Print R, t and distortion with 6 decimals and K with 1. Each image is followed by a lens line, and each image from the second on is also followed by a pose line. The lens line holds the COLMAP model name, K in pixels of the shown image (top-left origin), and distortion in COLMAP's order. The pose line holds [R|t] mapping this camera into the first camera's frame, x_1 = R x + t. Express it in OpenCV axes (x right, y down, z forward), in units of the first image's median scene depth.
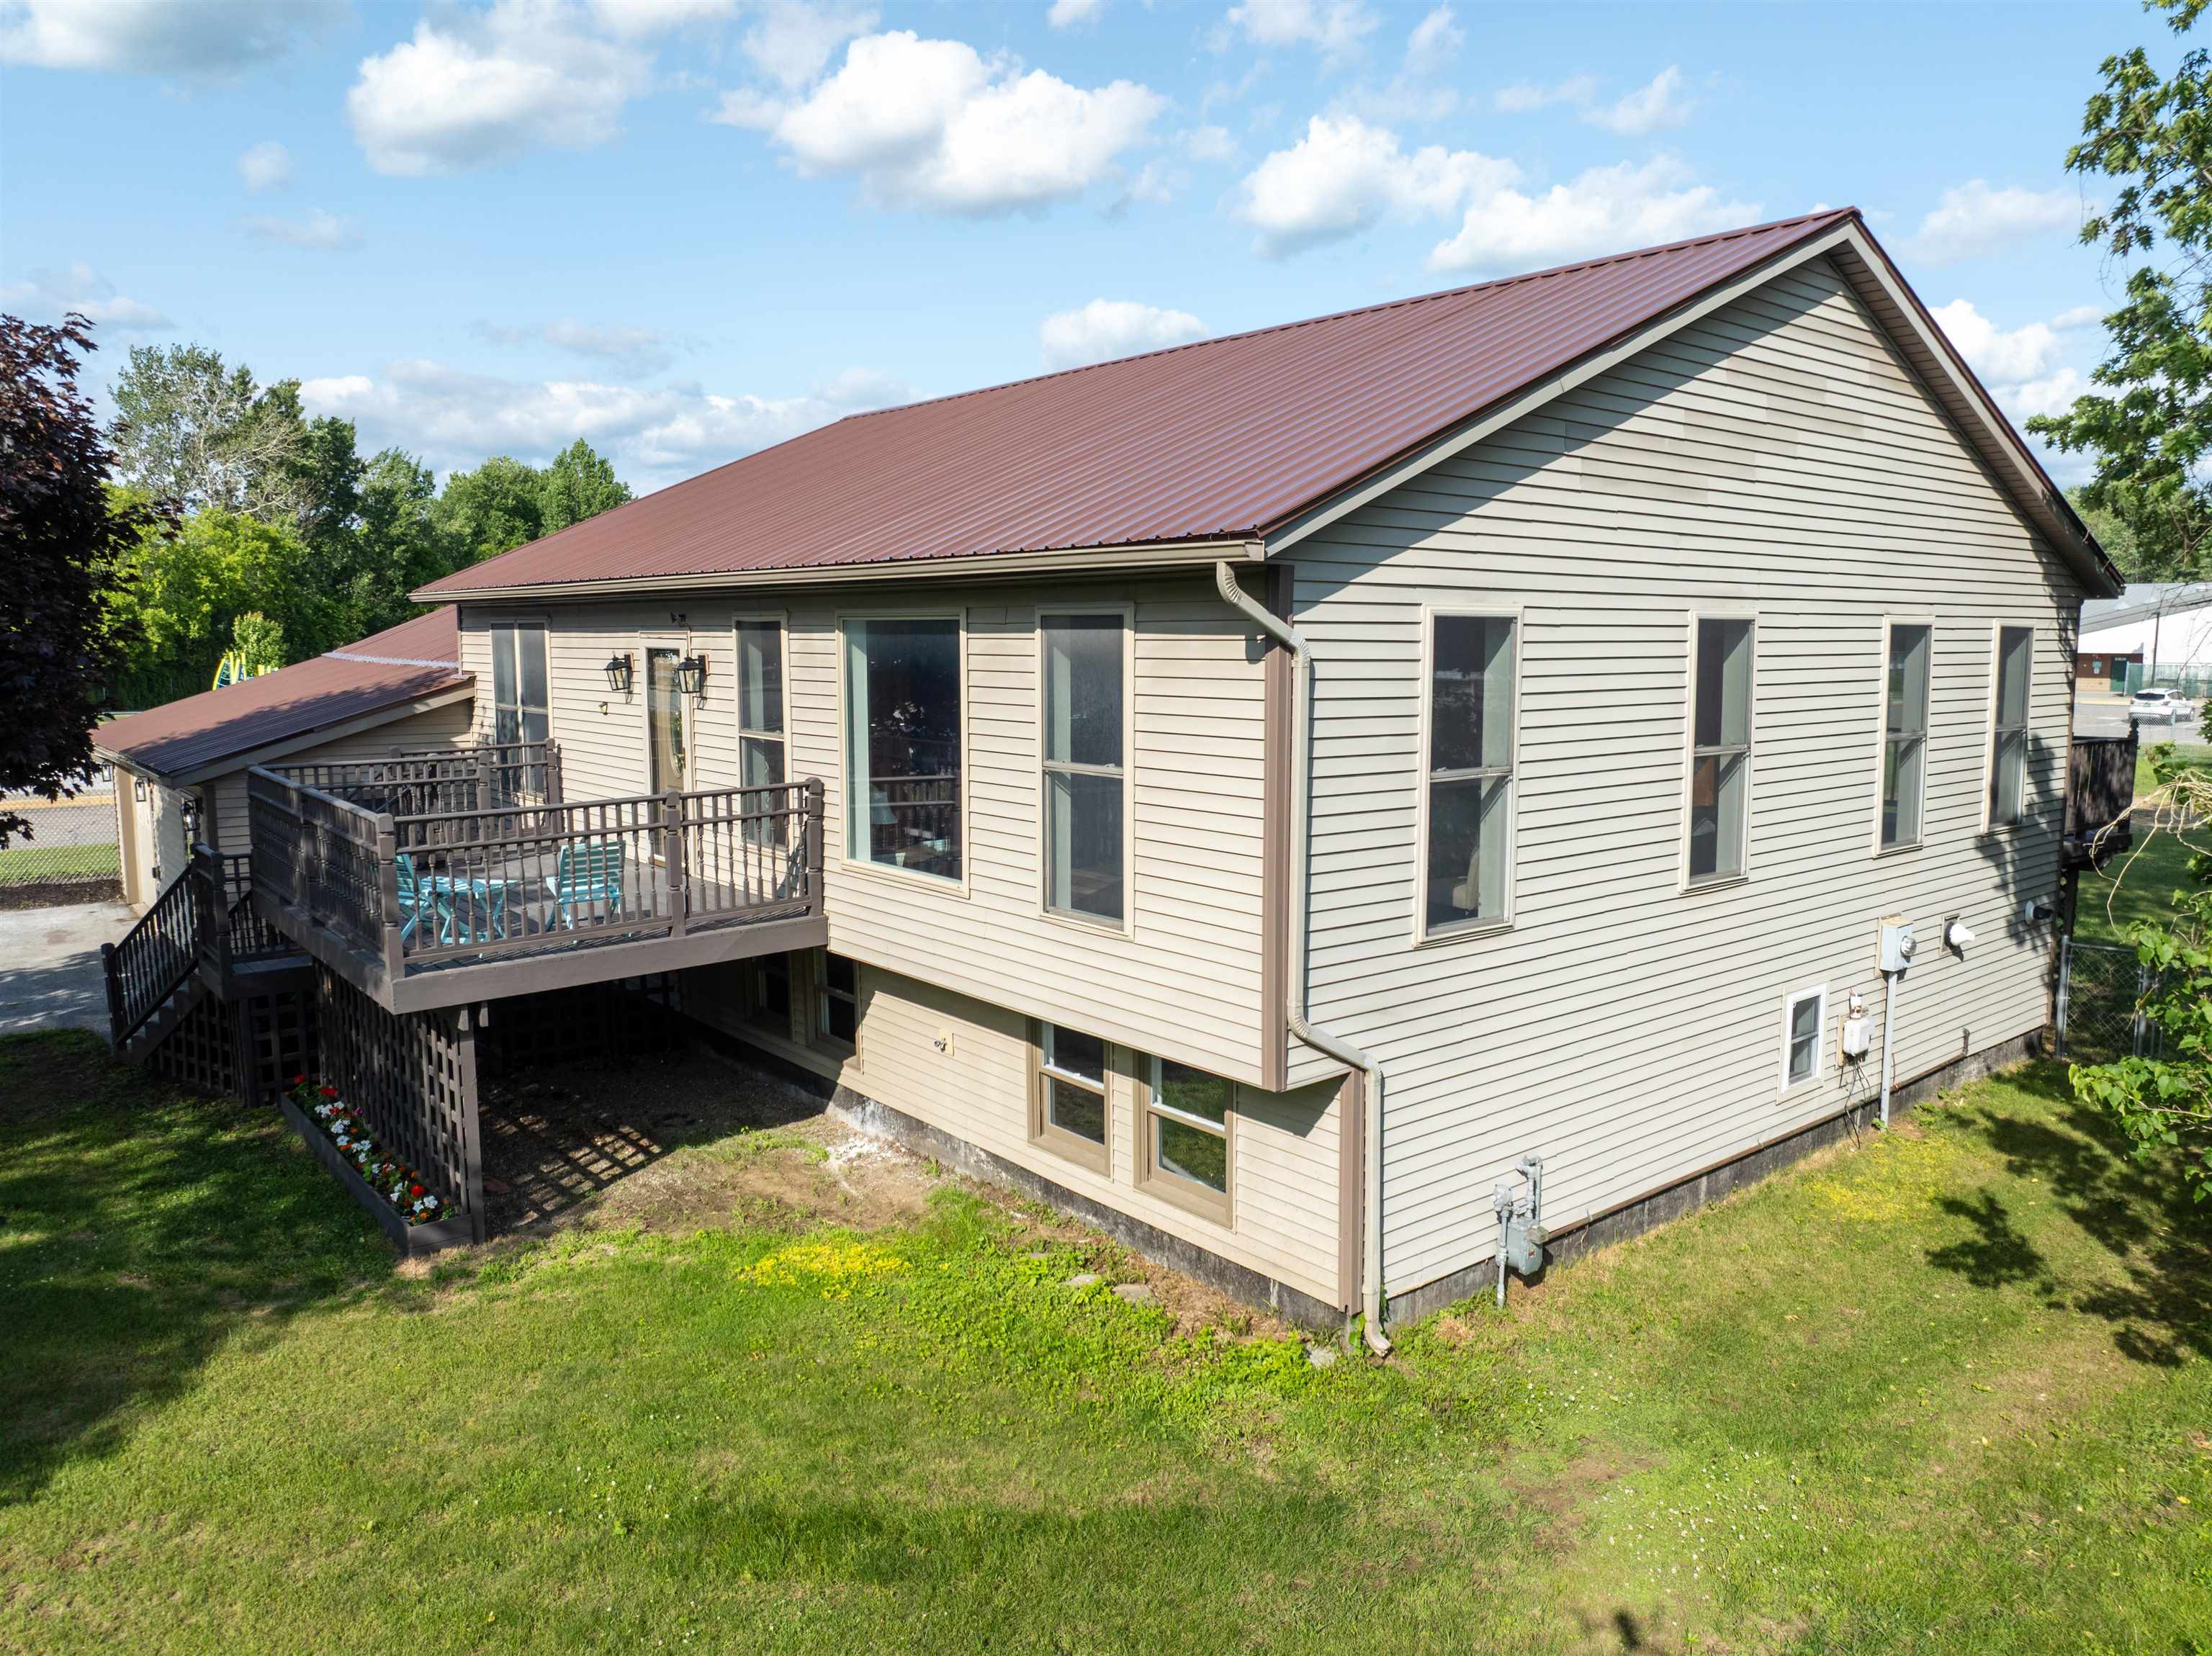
lens RADIAL K [[1562.0, 0, 1106.0], [0, 1562.0, 828.0], [0, 0, 1]] dist [-0.045436, 0.002684]
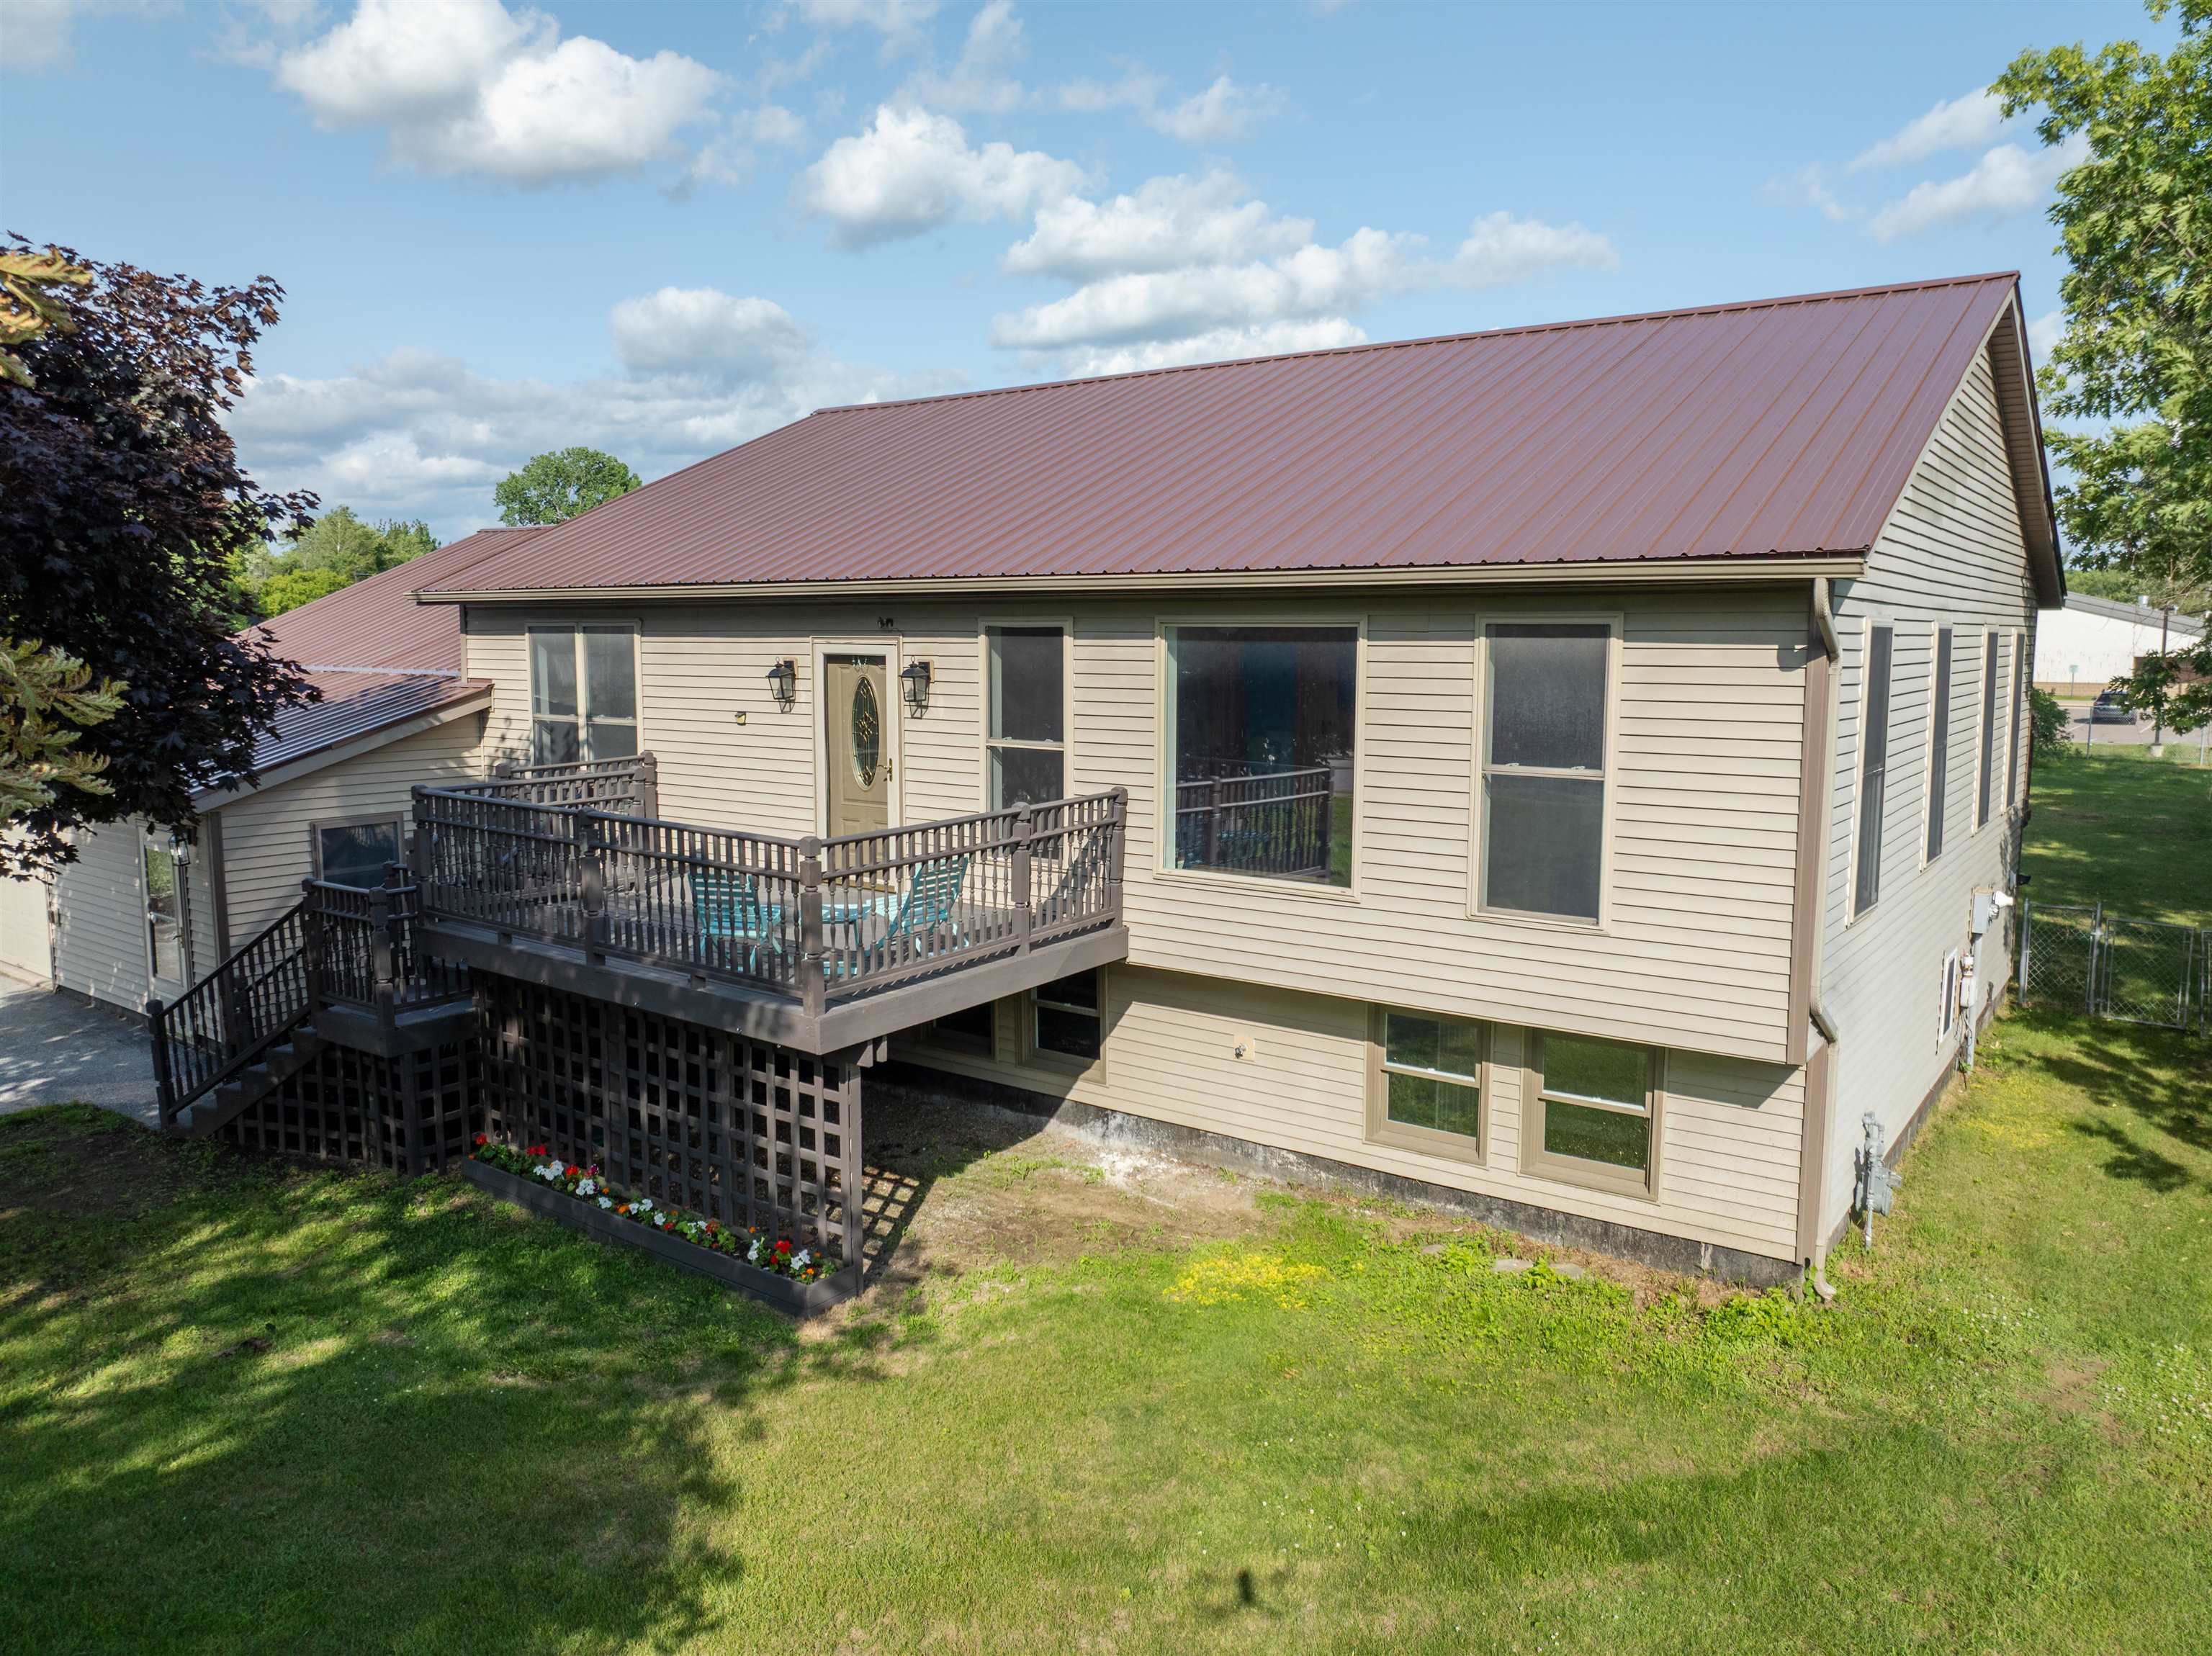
lens RADIAL K [[1562.5, 0, 1106.0], [0, 1562.5, 828.0], [0, 0, 1]] dist [-0.047223, -0.003671]
pose [[0.970597, -0.032177, 0.238548, -0.438257], [0.031539, 0.999481, 0.006490, -0.013291], [-0.238634, 0.001225, 0.971109, 0.051244]]
